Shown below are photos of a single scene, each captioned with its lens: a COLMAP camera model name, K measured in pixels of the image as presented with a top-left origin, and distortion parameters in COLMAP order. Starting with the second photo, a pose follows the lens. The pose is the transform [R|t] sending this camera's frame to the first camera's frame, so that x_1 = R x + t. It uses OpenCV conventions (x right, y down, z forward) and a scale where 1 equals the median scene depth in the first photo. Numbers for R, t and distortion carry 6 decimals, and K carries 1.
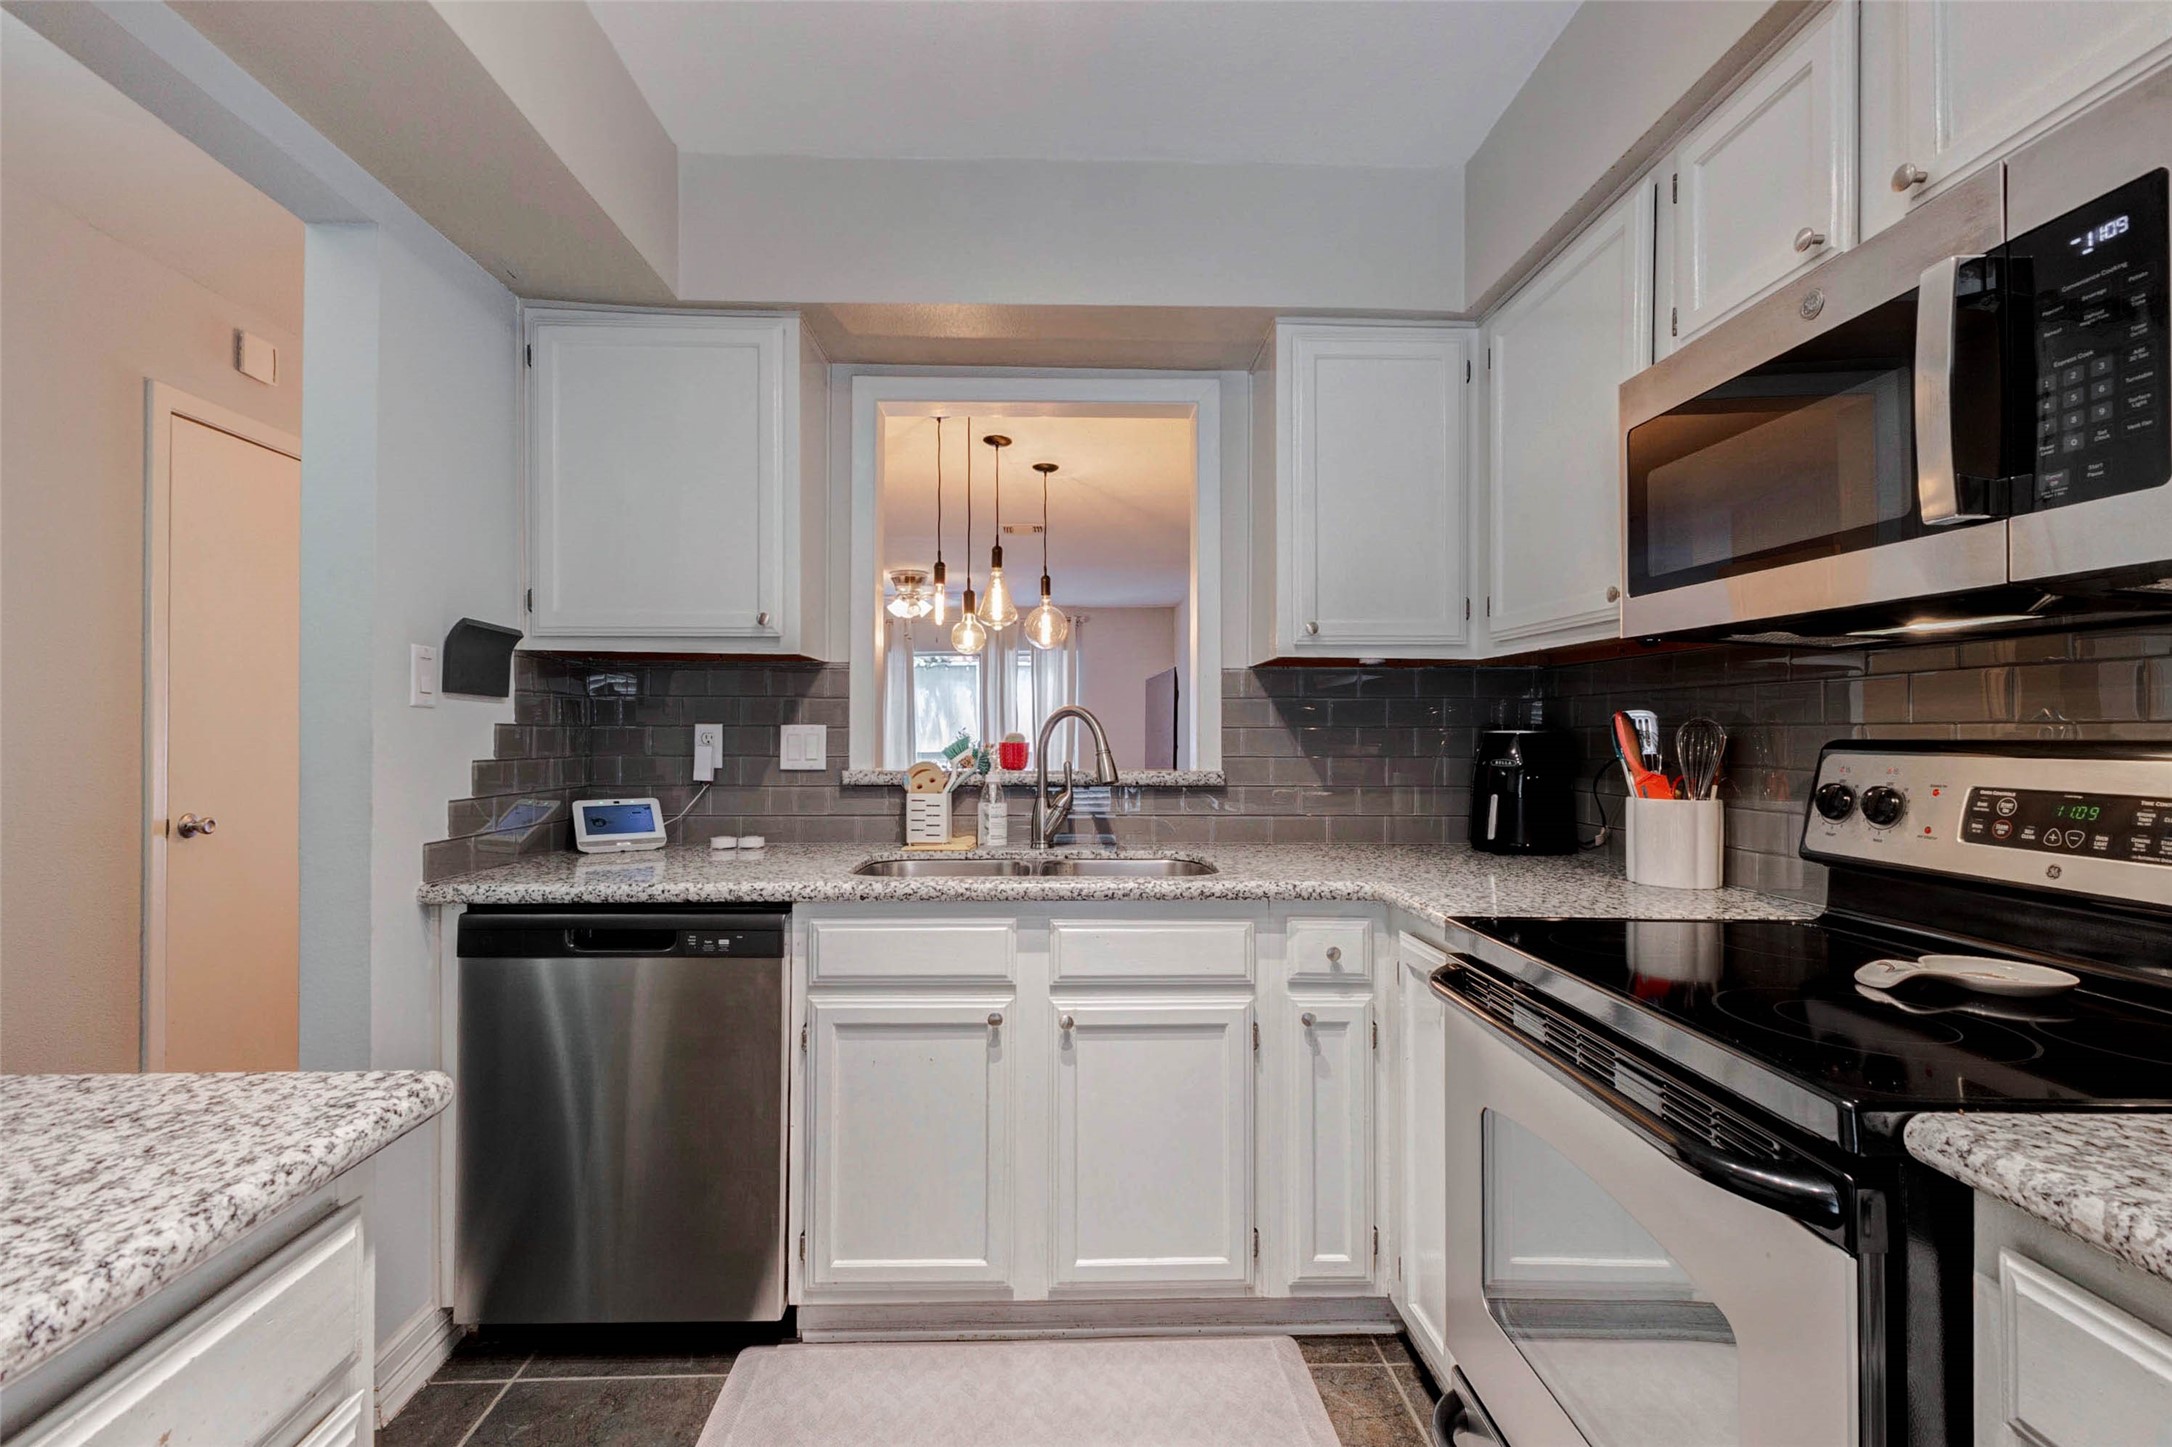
lens RADIAL K [[941.5, 0, 1086.0], [0, 941.5, 723.5], [0, 0, 1]] dist [0.018896, -0.004518]
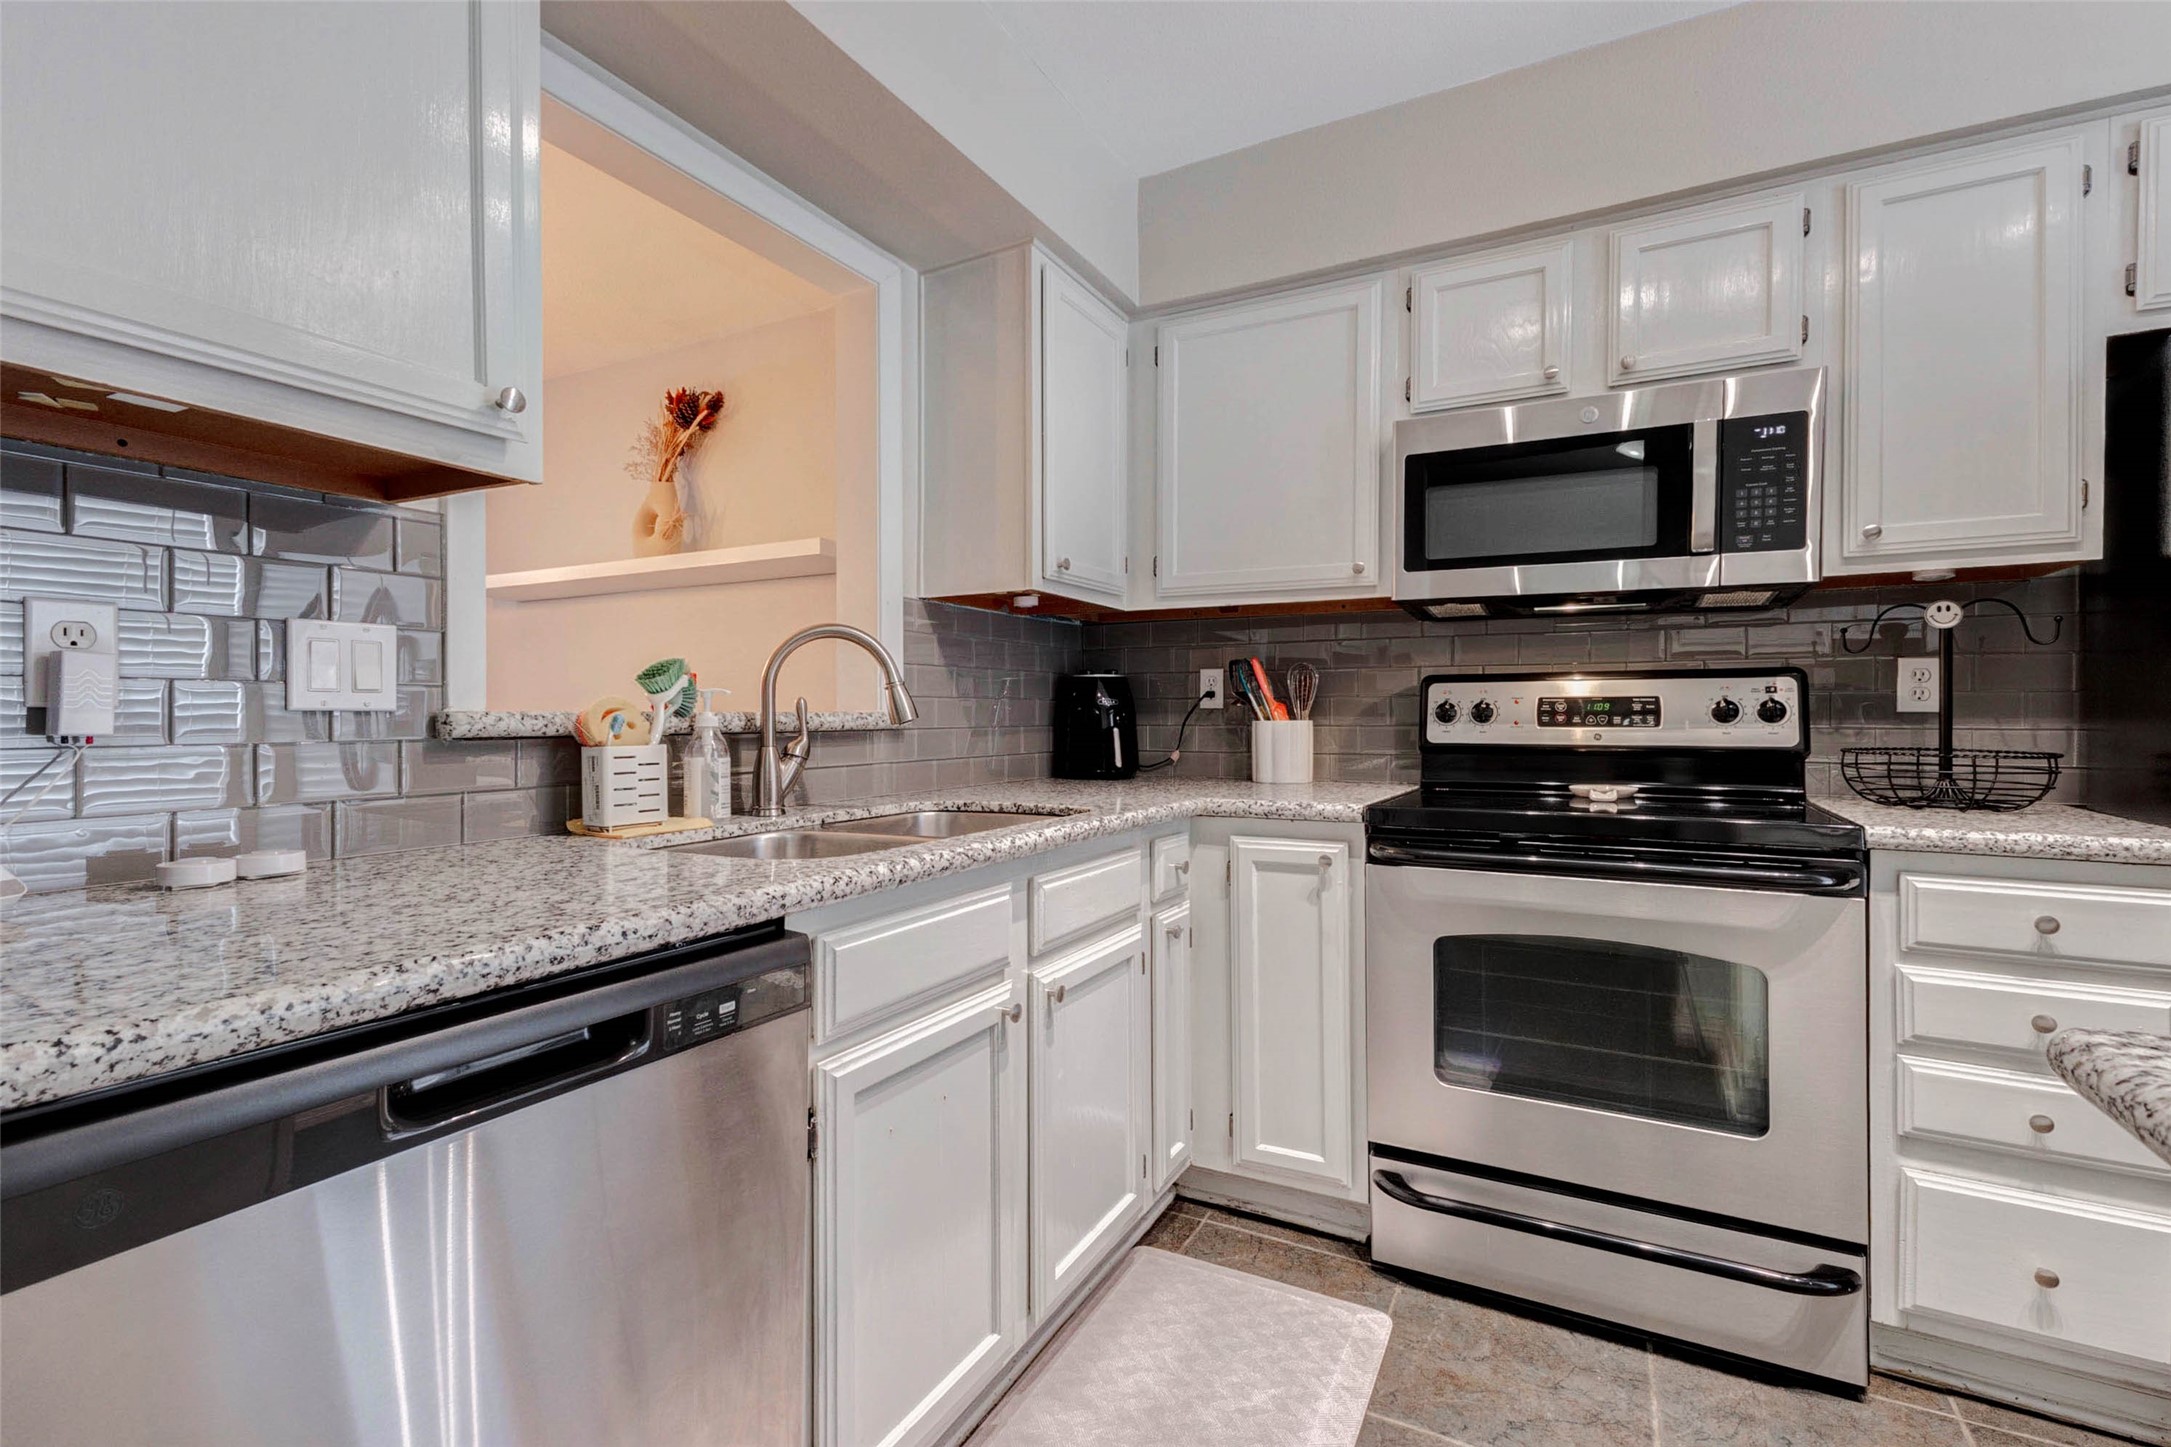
lens RADIAL K [[941.5, 0, 1057.0], [0, 941.5, 715.0], [0, 0, 1]] dist [0.016895, -0.005010]
pose [[0.513069, -0.002065, 0.858345, -1.242637], [-0.006826, 0.999956, 0.006486, 0.105147], [-0.858320, -0.009187, 0.513032, 0.956955]]
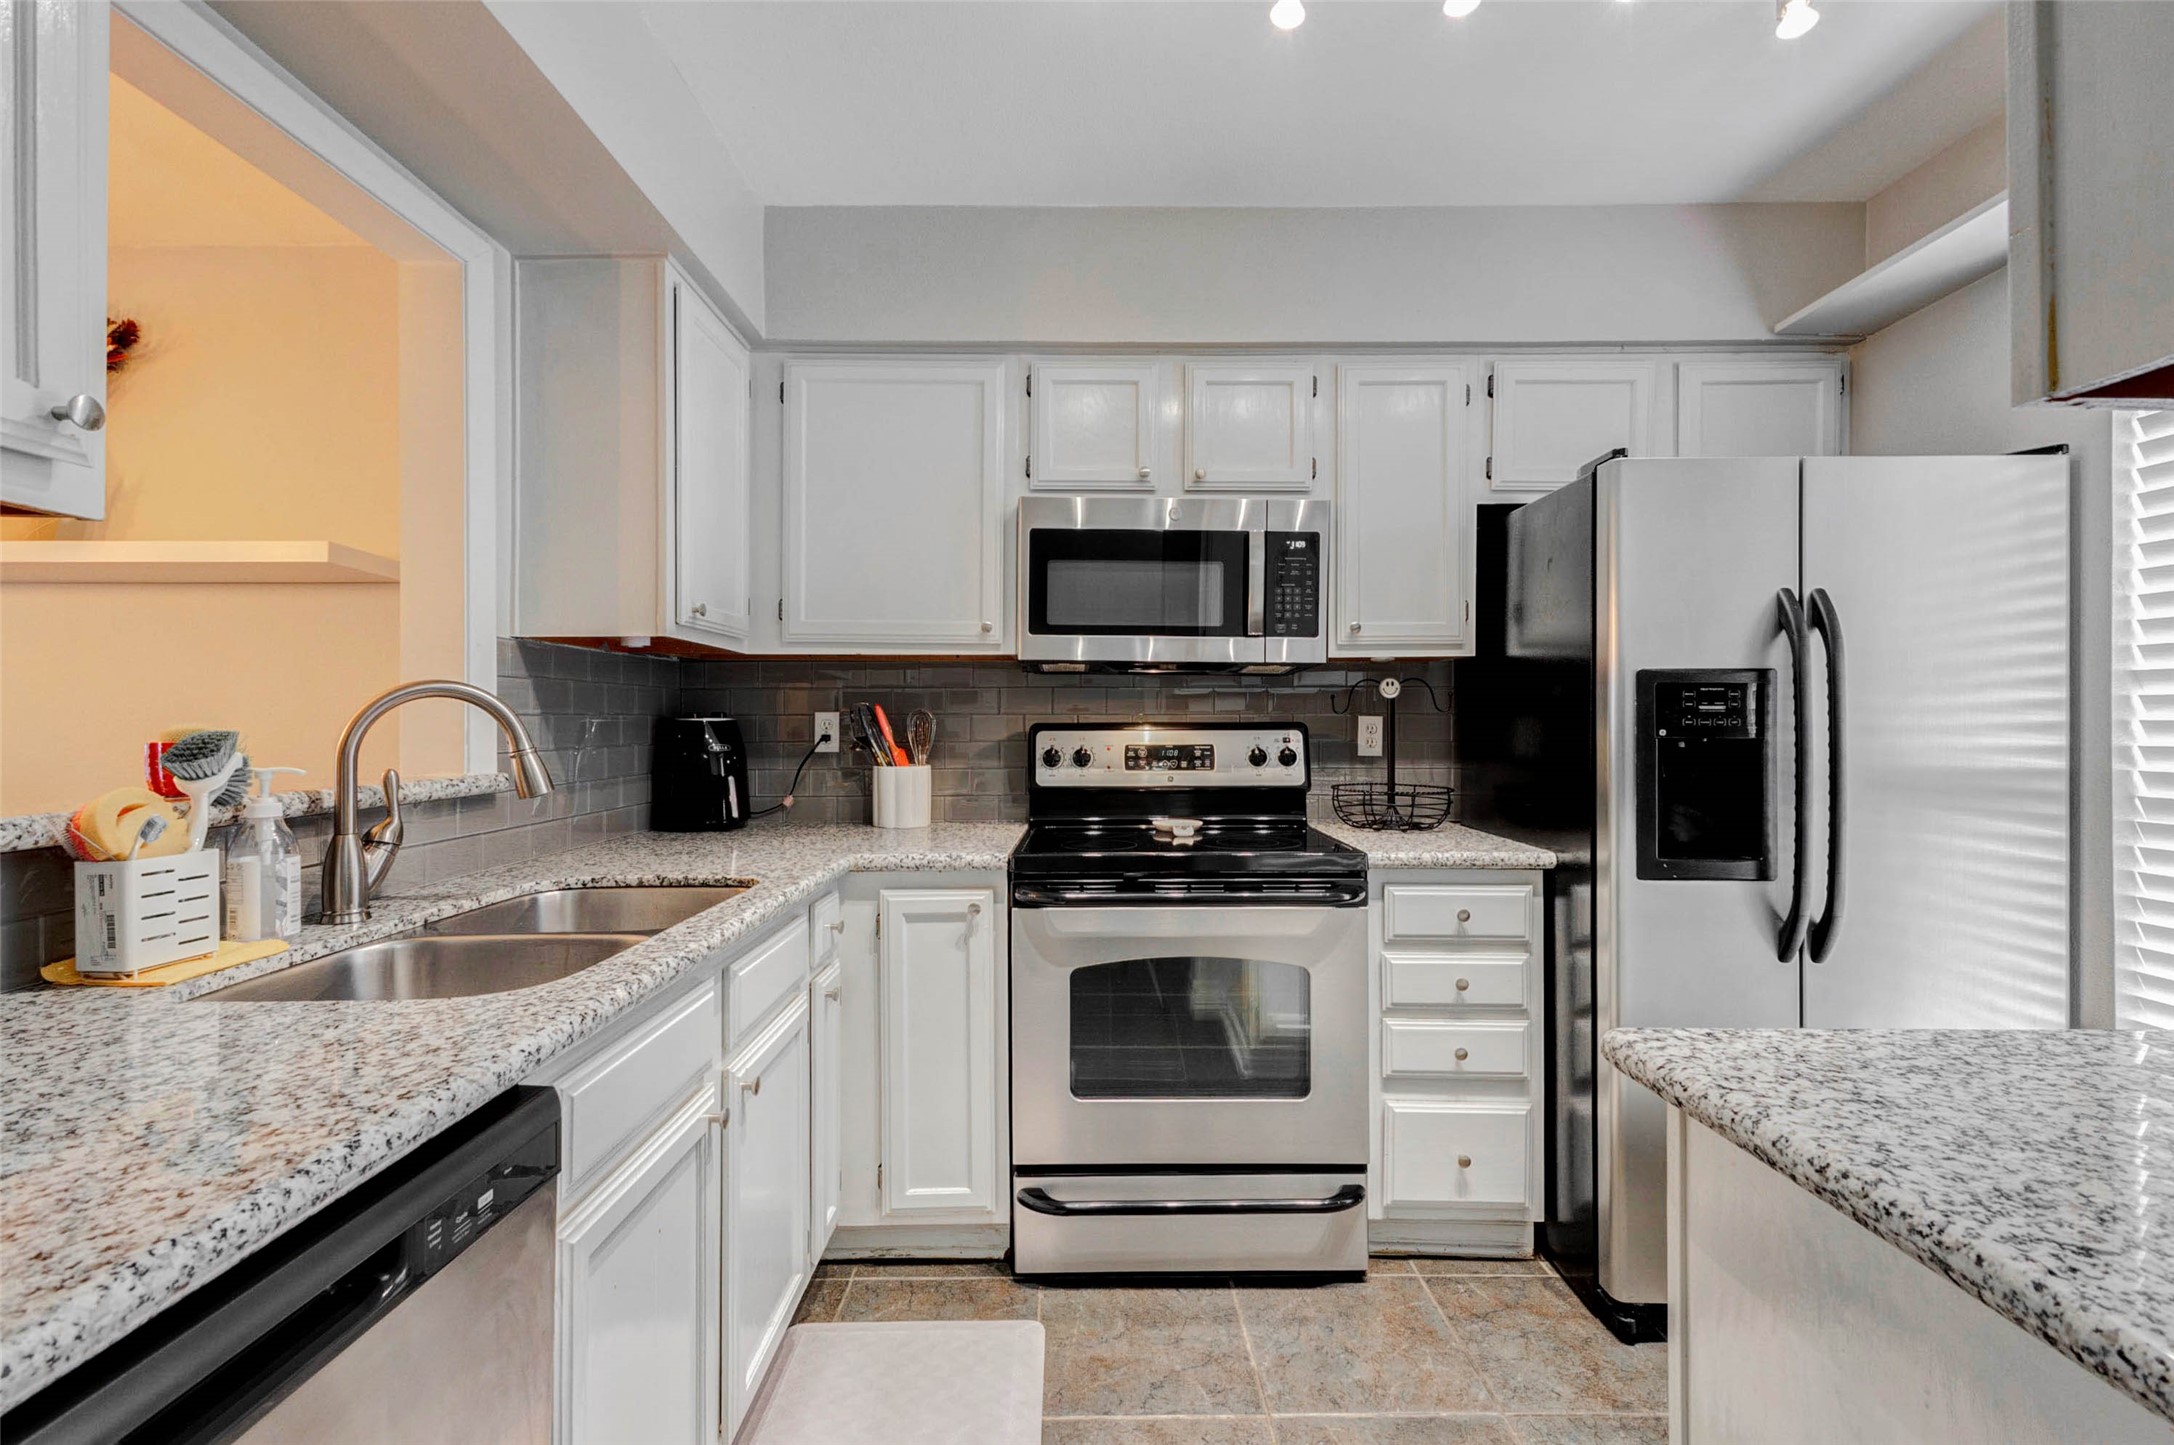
lens RADIAL K [[965.2, 0, 1038.0], [0, 965.2, 716.8], [0, 0, 1]] dist [0.010065, -0.000233]
pose [[0.050161, 0.001992, 0.998739, -1.377112], [-0.007501, 0.999971, -0.001617, 0.009117], [-0.998713, -0.007410, 0.050175, 1.208622]]
